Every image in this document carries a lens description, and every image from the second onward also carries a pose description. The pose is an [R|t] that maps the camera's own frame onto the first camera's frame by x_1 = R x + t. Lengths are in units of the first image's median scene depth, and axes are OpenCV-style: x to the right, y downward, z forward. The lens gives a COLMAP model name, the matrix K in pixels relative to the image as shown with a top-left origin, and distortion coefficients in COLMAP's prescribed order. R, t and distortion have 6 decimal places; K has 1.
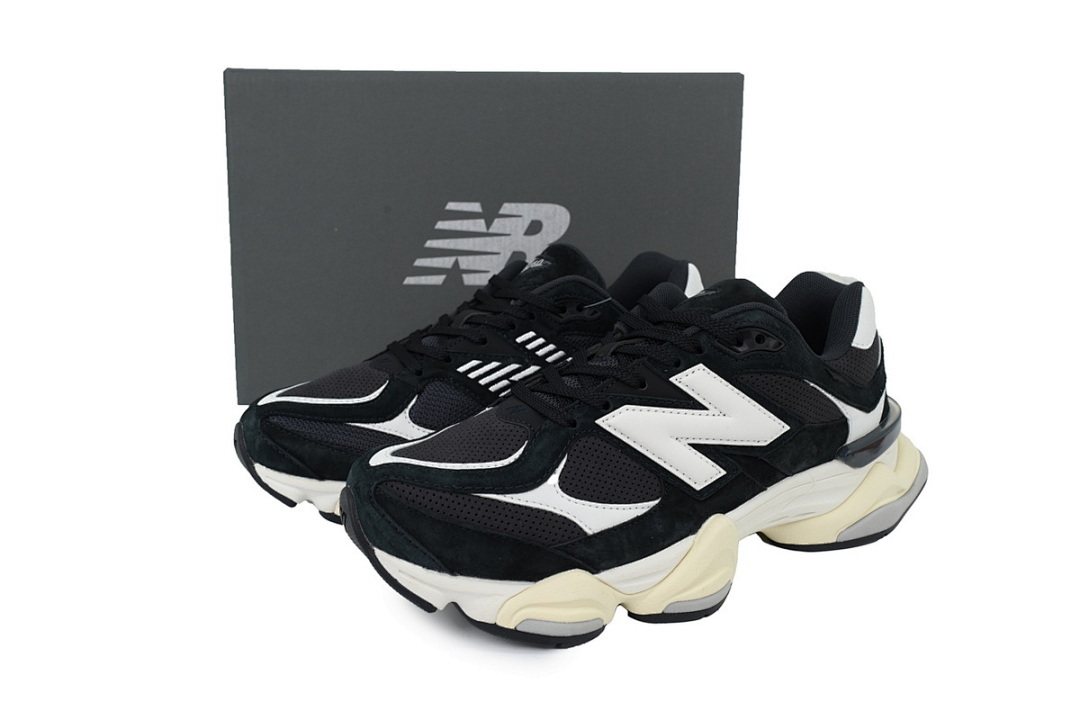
lens RADIAL K [[860.3, 0, 540.0], [0, 860.3, 360.0], [0, 0, 1]] dist [-0.002182, 0.000053]
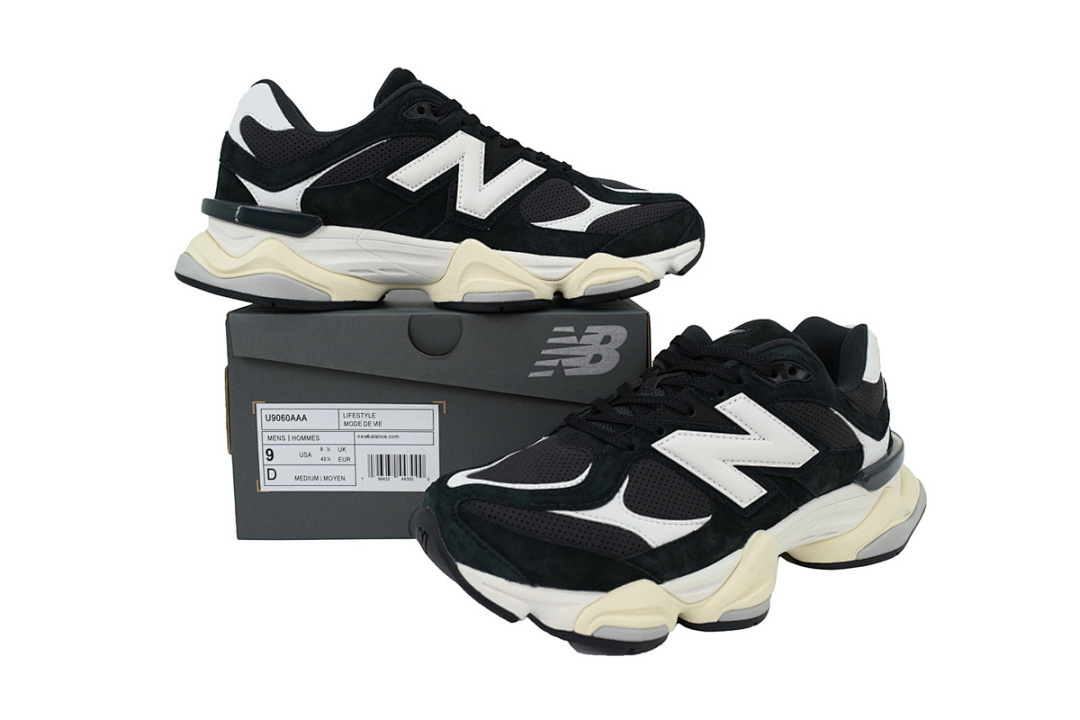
lens RADIAL K [[860.3, 0, 540.0], [0, 860.3, 360.0], [0, 0, 1]] dist [-0.002182, 0.000053]
pose [[0.996976, -0.002654, 0.077663, -0.161139], [0.008935, 0.996703, -0.080645, 0.050094], [-0.077193, 0.081095, 0.993713, -0.085398]]
